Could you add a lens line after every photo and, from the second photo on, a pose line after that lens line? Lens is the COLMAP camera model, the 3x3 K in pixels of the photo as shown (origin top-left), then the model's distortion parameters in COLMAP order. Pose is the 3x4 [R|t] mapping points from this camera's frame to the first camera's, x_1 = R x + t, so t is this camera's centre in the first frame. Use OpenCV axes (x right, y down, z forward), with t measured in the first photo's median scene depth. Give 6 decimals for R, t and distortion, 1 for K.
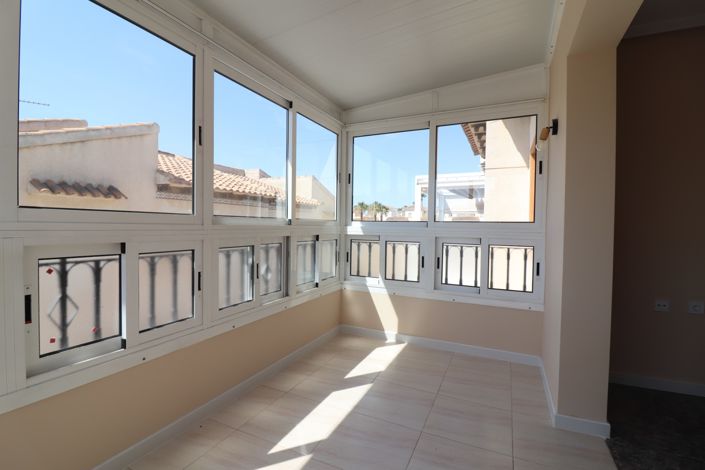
lens RADIAL K [[333.0, 0, 348.4], [0, 333.0, 233.4], [0, 0, 1]] dist [-0.009438, -0.000037]
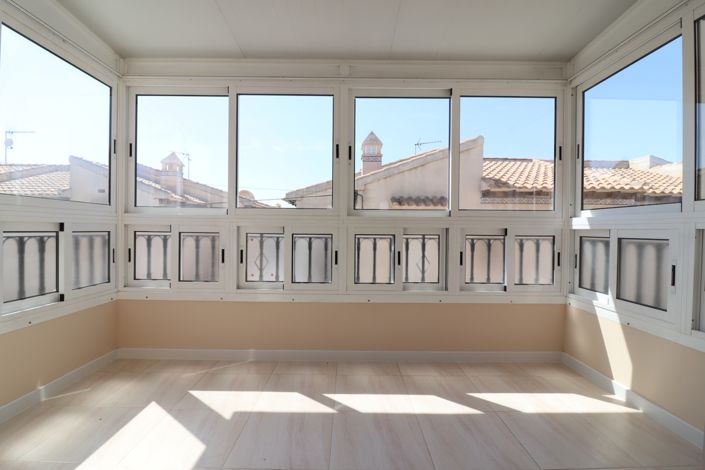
lens RADIAL K [[333.0, 0, 347.5], [0, 333.0, 234.1], [0, 0, 1]] dist [-0.009438, -0.000037]
pose [[0.424632, 0.000552, -0.905366, 0.460868], [-0.023621, 0.999666, -0.010469, 0.034354], [0.905058, 0.025831, 0.424503, 0.264204]]
